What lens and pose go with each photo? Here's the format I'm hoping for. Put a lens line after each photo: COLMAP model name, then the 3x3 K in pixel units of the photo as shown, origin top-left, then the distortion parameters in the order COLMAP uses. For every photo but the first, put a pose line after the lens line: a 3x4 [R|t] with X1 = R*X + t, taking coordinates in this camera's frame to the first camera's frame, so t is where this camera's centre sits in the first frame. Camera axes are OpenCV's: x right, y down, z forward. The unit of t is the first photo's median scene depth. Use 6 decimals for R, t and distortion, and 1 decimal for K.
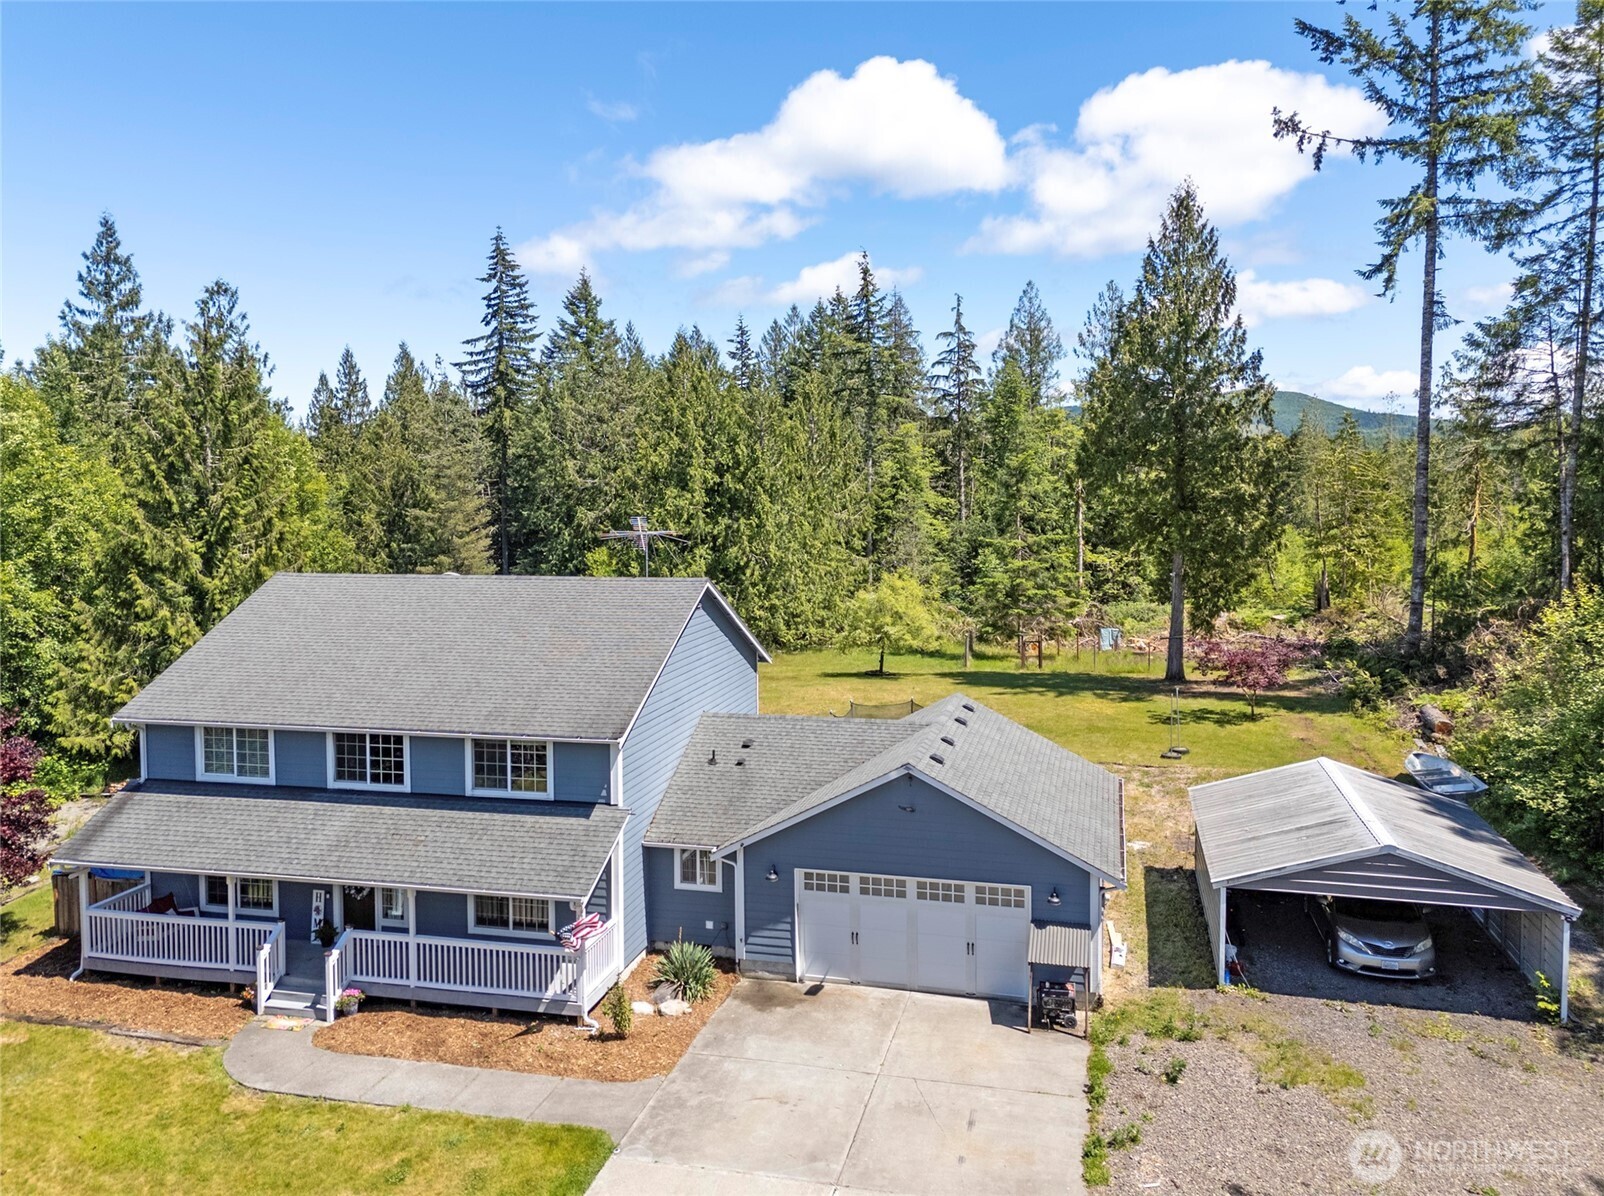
lens RADIAL K [[1212.4, 0, 802.0], [0, 1212.4, 598.0], [0, 0, 1]] dist [0.086725, -0.077936]
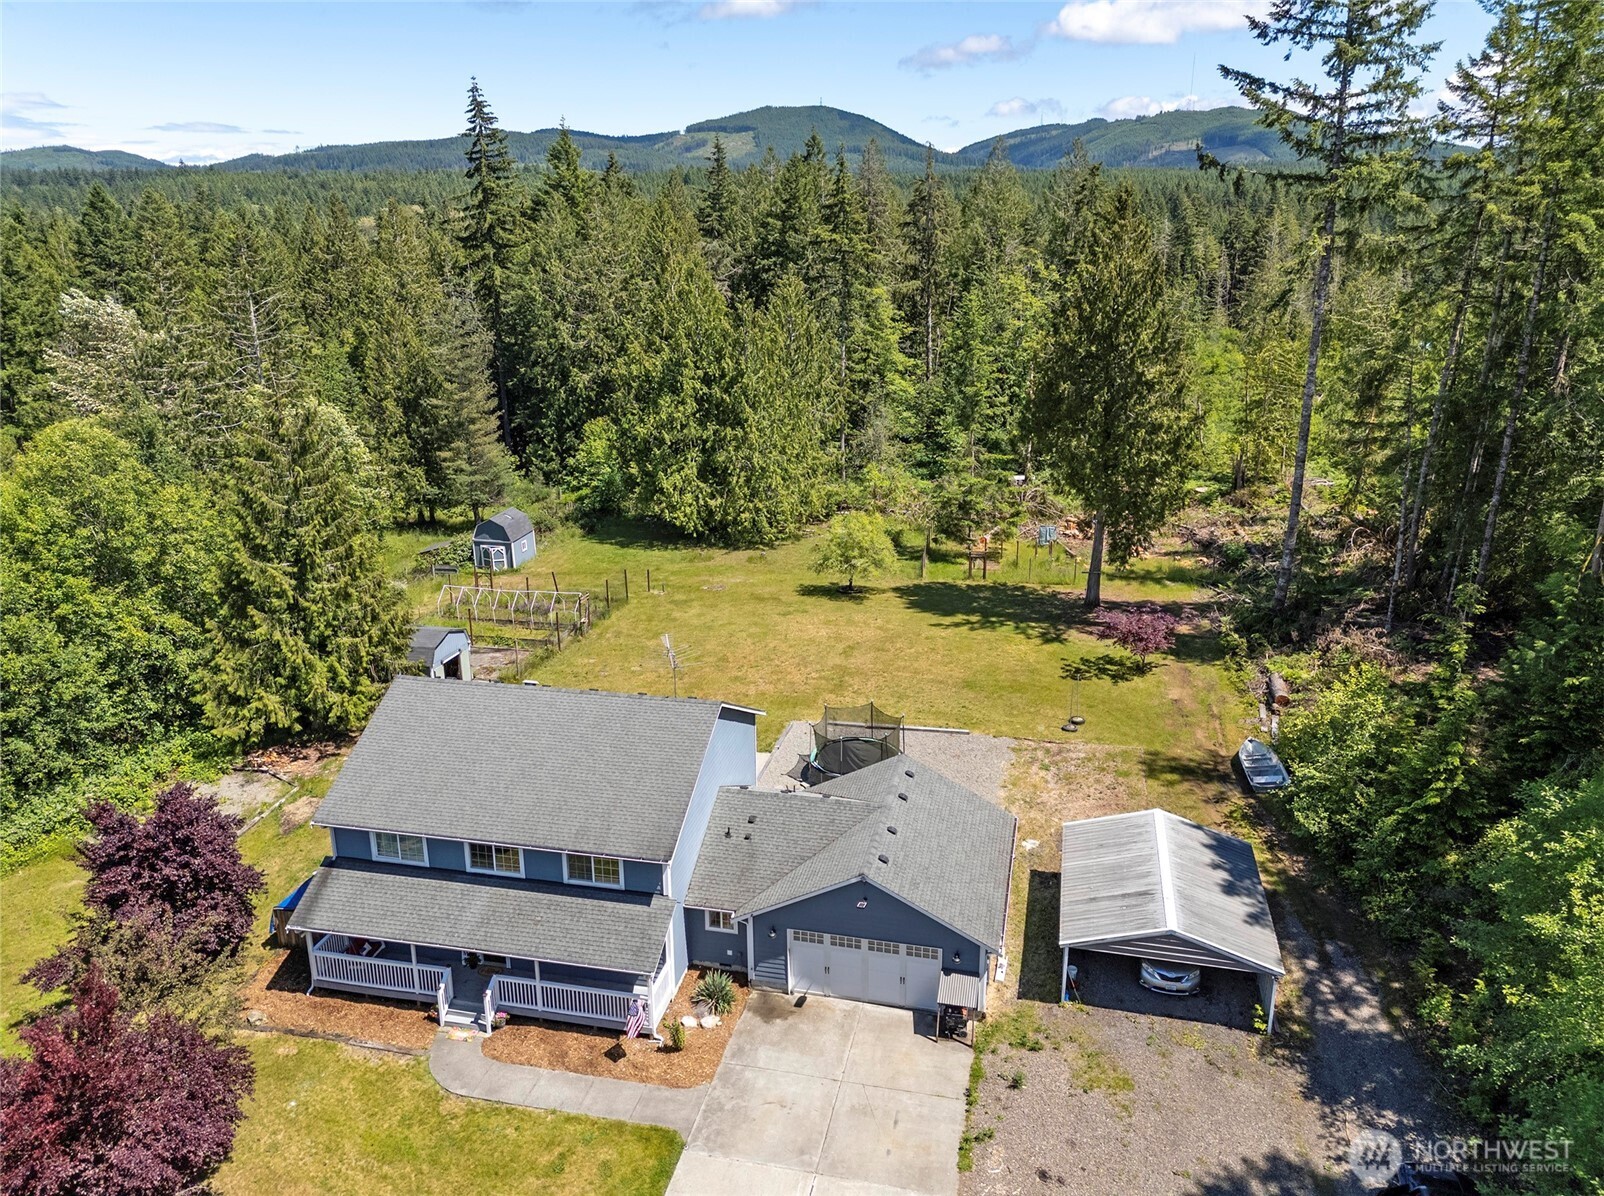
lens RADIAL K [[1212.4, 0, 802.0], [0, 1212.4, 598.0], [0, 0, 1]] dist [0.086725, -0.077936]
pose [[0.999748, -0.005694, 0.021720, -0.018534], [-0.000278, 0.964097, 0.265551, -0.580610], [-0.022452, -0.265490, 0.963852, -0.346275]]
